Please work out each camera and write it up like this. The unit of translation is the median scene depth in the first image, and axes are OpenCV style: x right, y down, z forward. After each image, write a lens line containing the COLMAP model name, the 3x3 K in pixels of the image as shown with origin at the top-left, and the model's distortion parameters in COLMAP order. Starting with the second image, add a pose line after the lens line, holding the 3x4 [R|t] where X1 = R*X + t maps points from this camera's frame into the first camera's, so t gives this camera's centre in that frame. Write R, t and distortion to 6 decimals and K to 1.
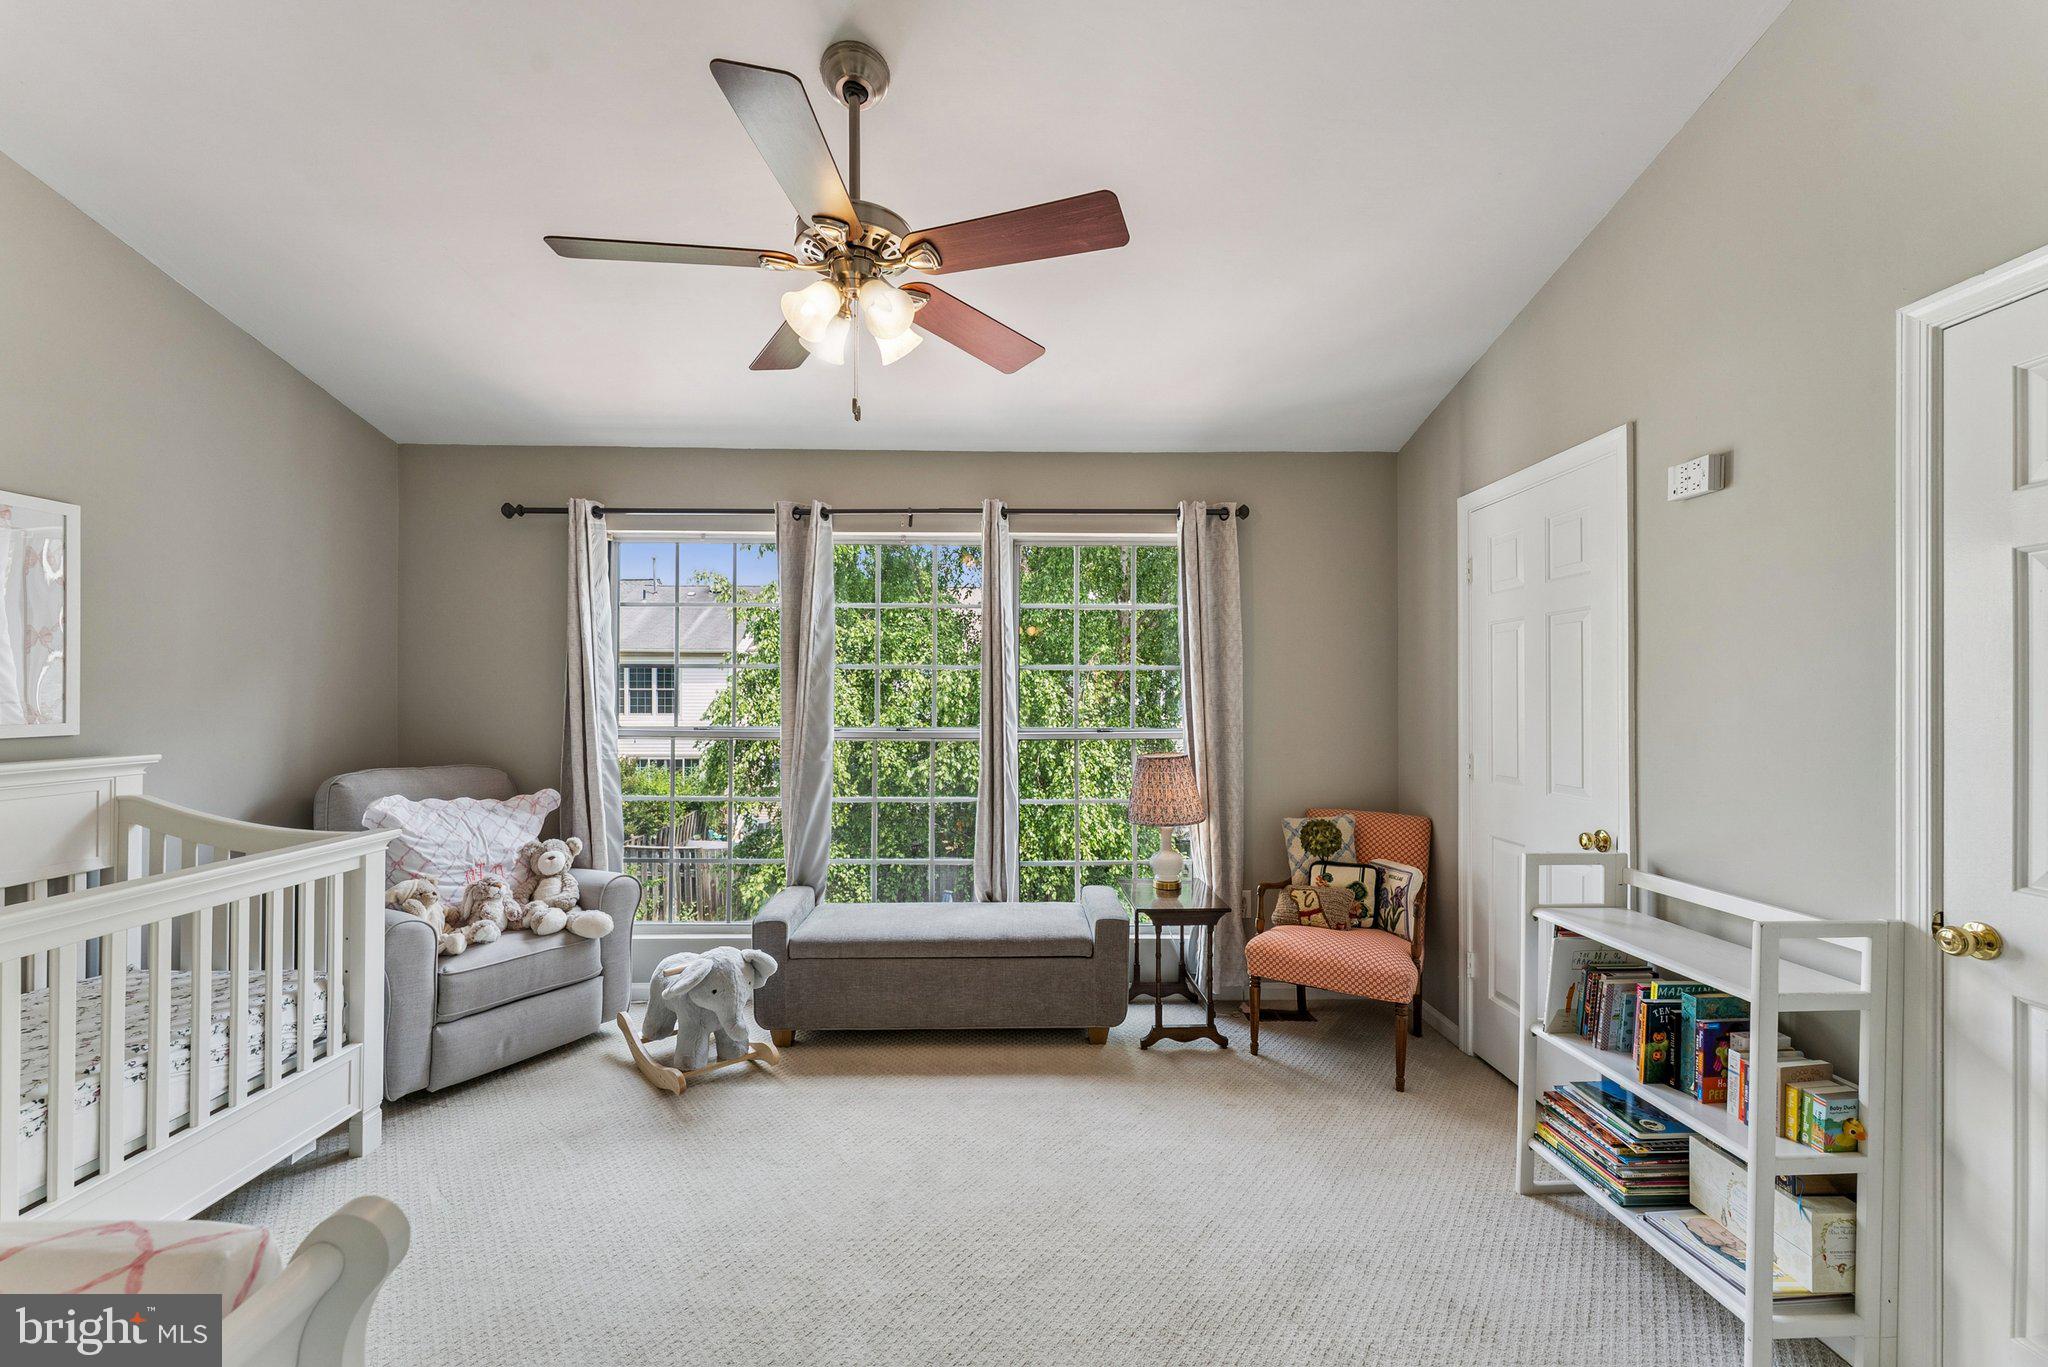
lens RADIAL K [[849.7, 0, 1031.1], [0, 849.7, 690.0], [0, 0, 1]] dist [0.003089, 0.000781]
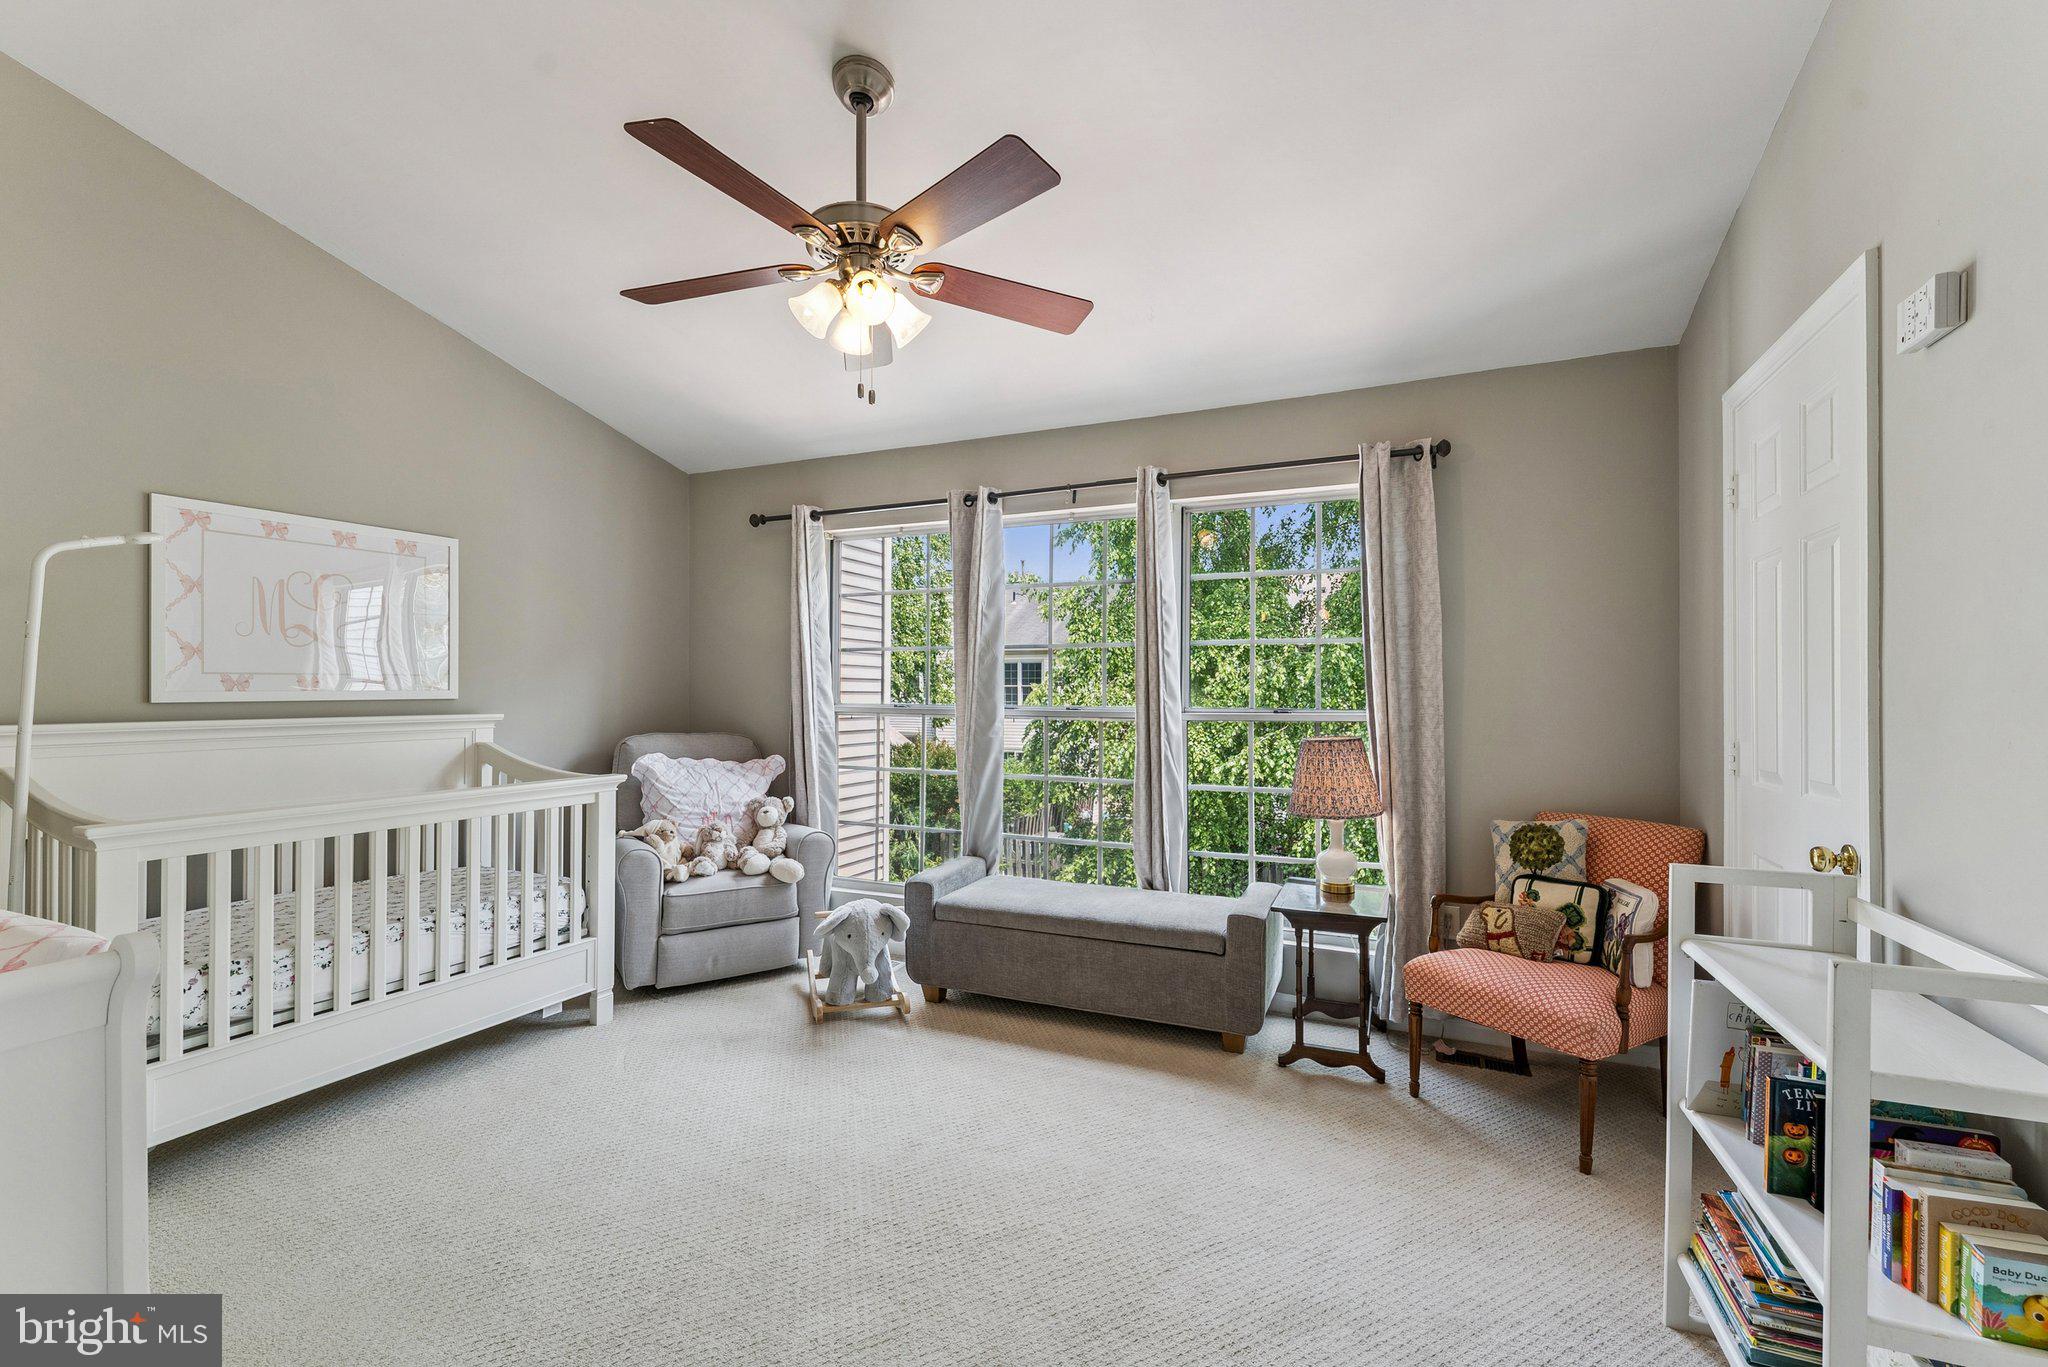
lens RADIAL K [[892.1, 0, 1023.5], [0, 892.1, 687.5], [0, 0, 1]] dist [0.002541, 0.000508]
pose [[0.901942, -0.002098, -0.431853, 0.308802], [0.001377, 0.999997, -0.001983, 0.029996], [0.431856, 0.001194, 0.901942, 0.044666]]
